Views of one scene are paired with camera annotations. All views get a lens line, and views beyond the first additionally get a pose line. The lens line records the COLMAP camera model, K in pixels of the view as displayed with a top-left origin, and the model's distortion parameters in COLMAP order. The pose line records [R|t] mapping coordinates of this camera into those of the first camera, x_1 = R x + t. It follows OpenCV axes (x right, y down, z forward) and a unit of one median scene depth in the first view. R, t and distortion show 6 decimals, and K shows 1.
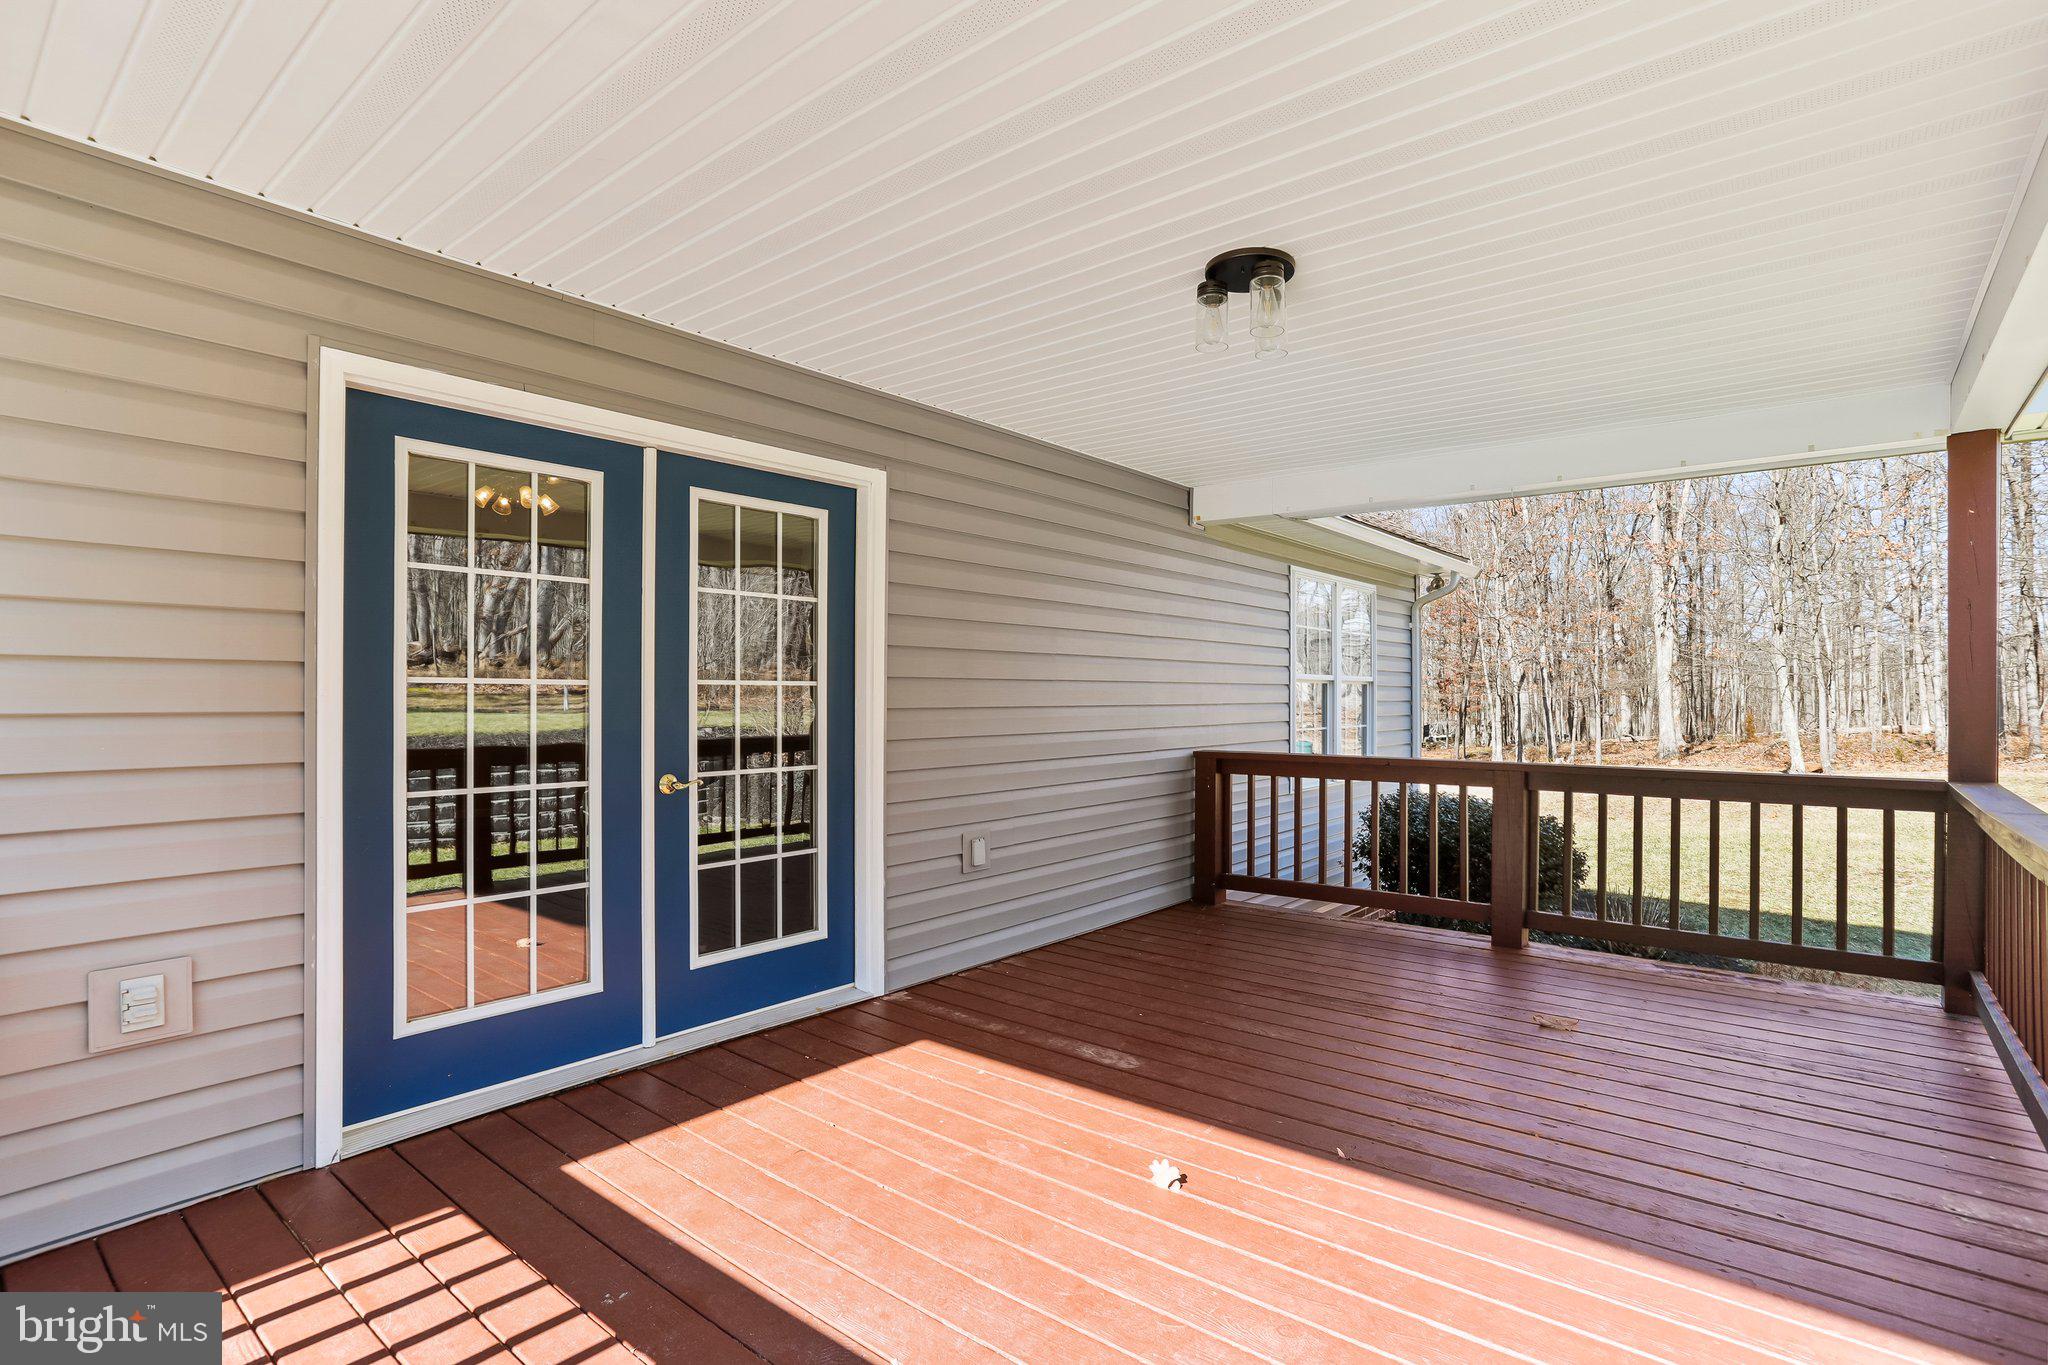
lens RADIAL K [[984.8, 0, 1022.8], [0, 984.8, 696.8], [0, 0, 1]] dist [-0.003473, -0.000332]
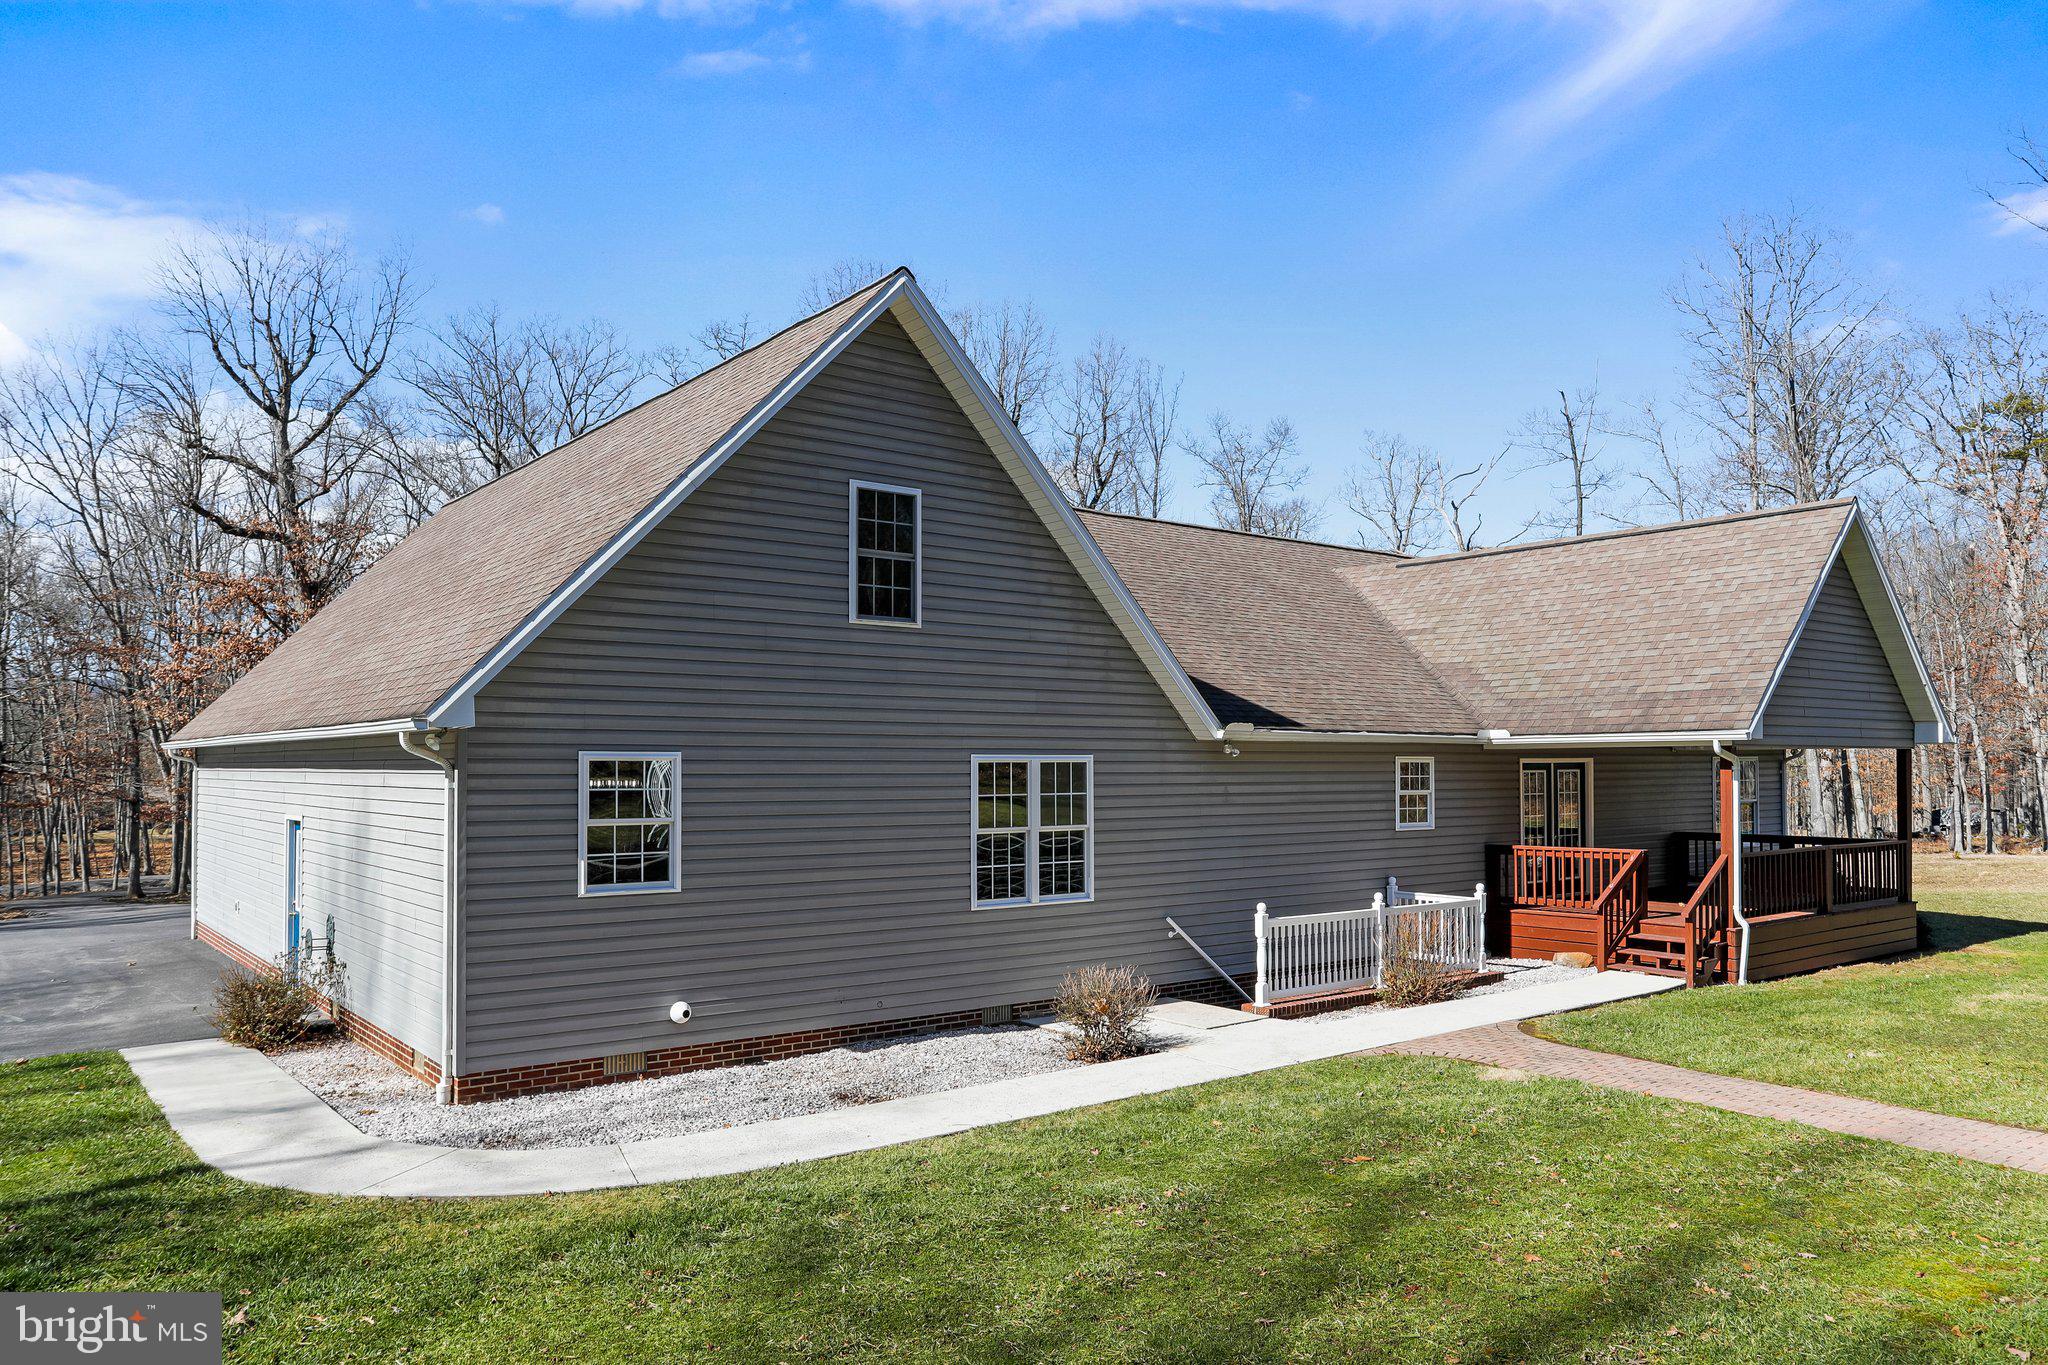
lens RADIAL K [[1449.7, 0, 1039.1], [0, 1449.7, 685.8], [0, 0, 1]] dist [-0.012742, -0.000688]
pose [[0.979462, 0.010933, -0.201332, -1.304243], [-0.016498, 0.999526, -0.025984, -0.381558], [0.200952, 0.028772, 0.979178, -5.747613]]
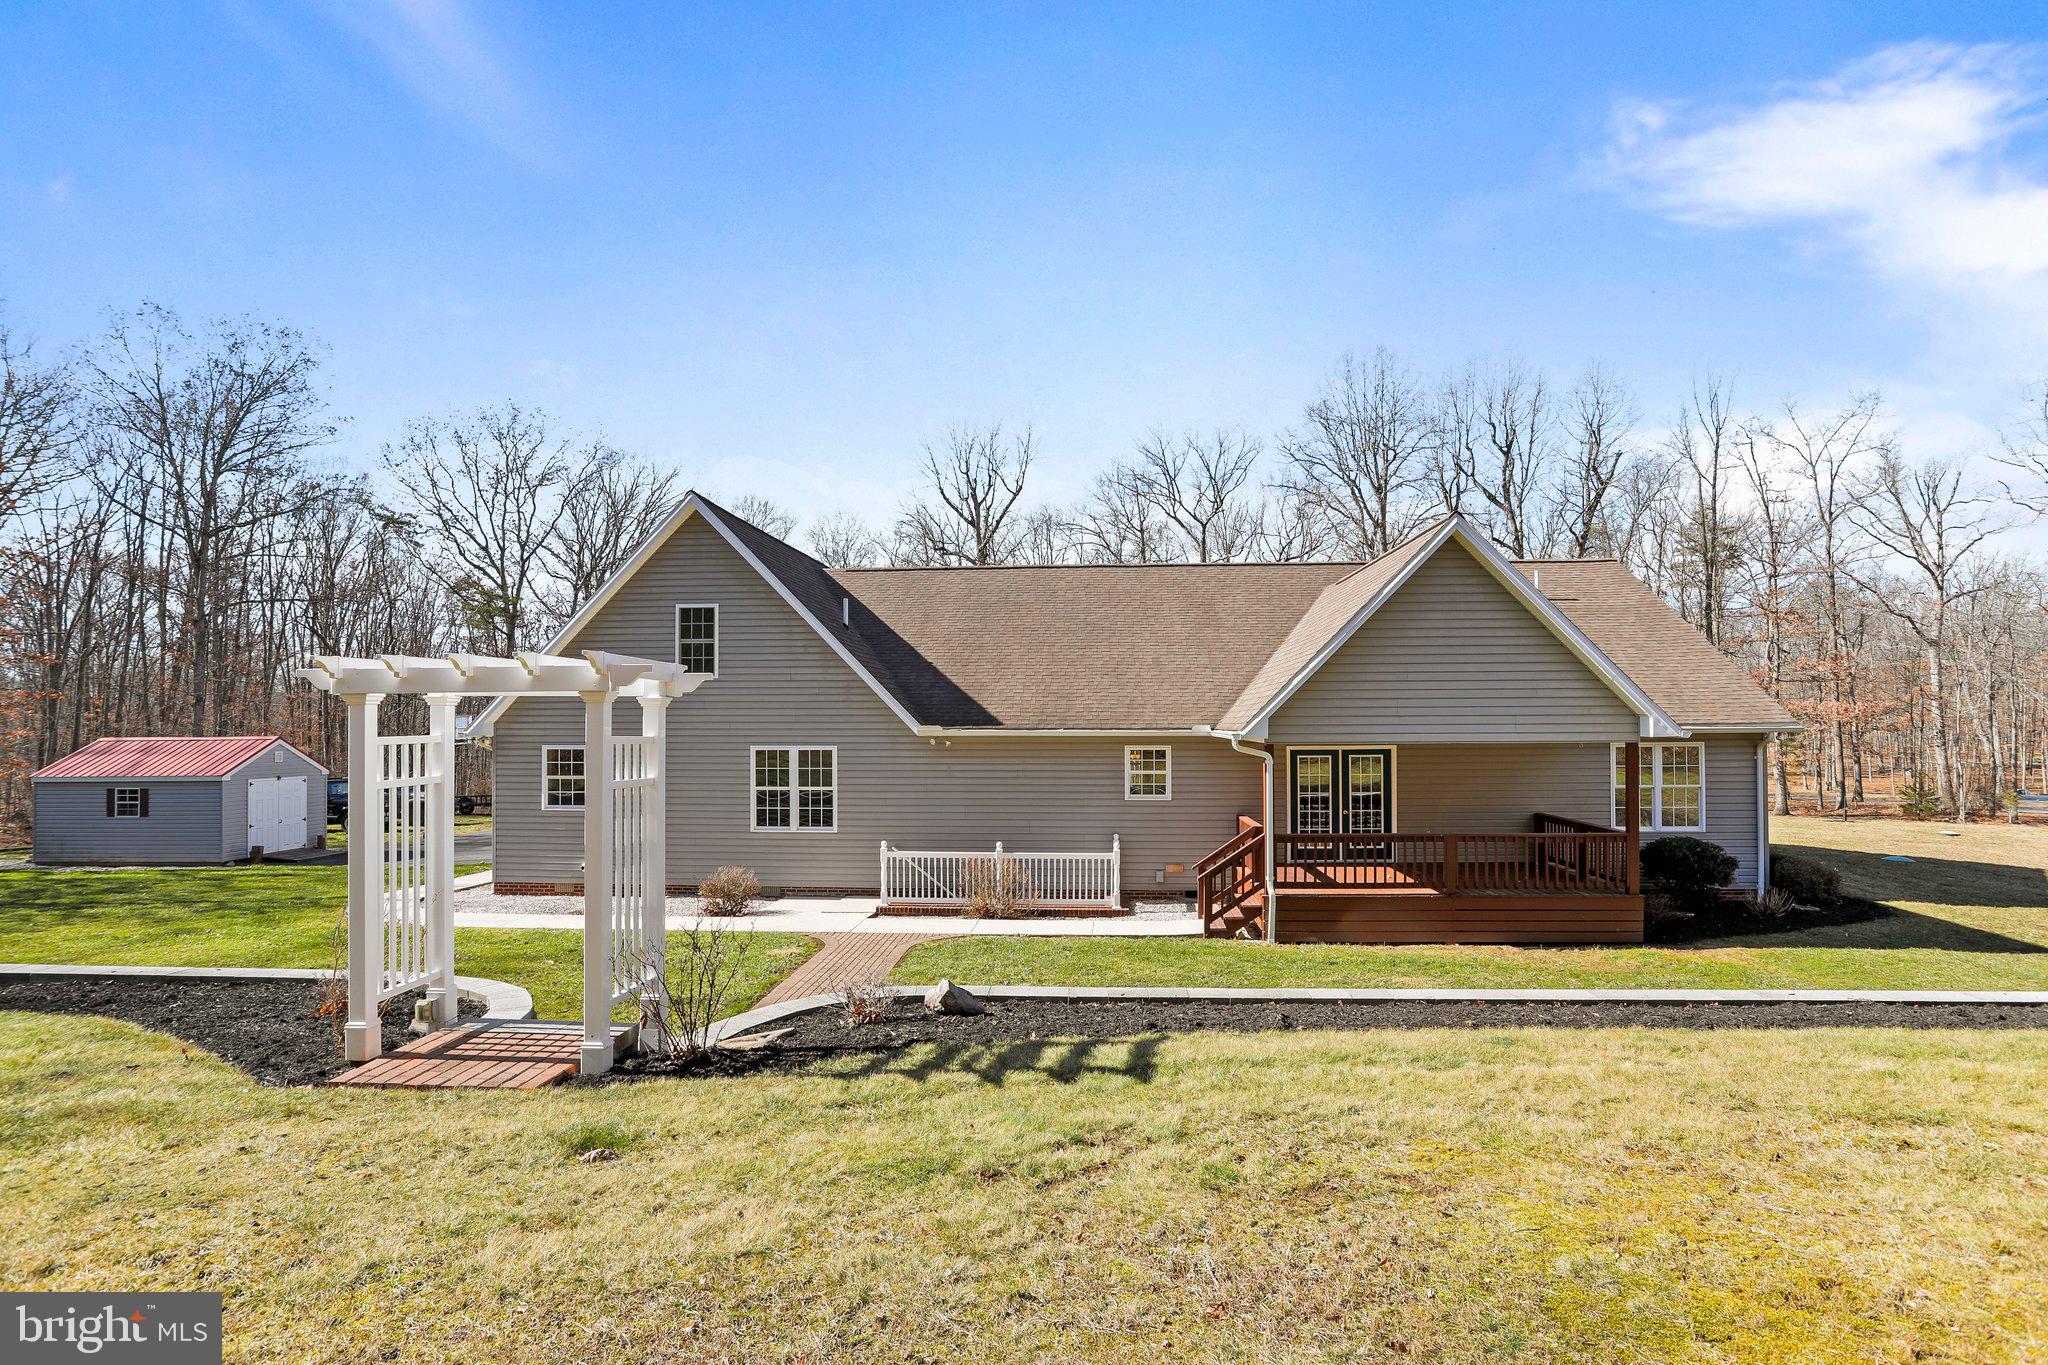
lens RADIAL K [[1076.4, 0, 1039.7], [0, 1076.4, 676.9], [0, 0, 1]] dist [-0.032602, 0.000279]
pose [[0.588212, -0.006635, -0.808680, 3.313356], [0.009281, 0.999956, -0.001453, -0.639927], [0.808654, -0.006651, 0.588247, -3.681558]]
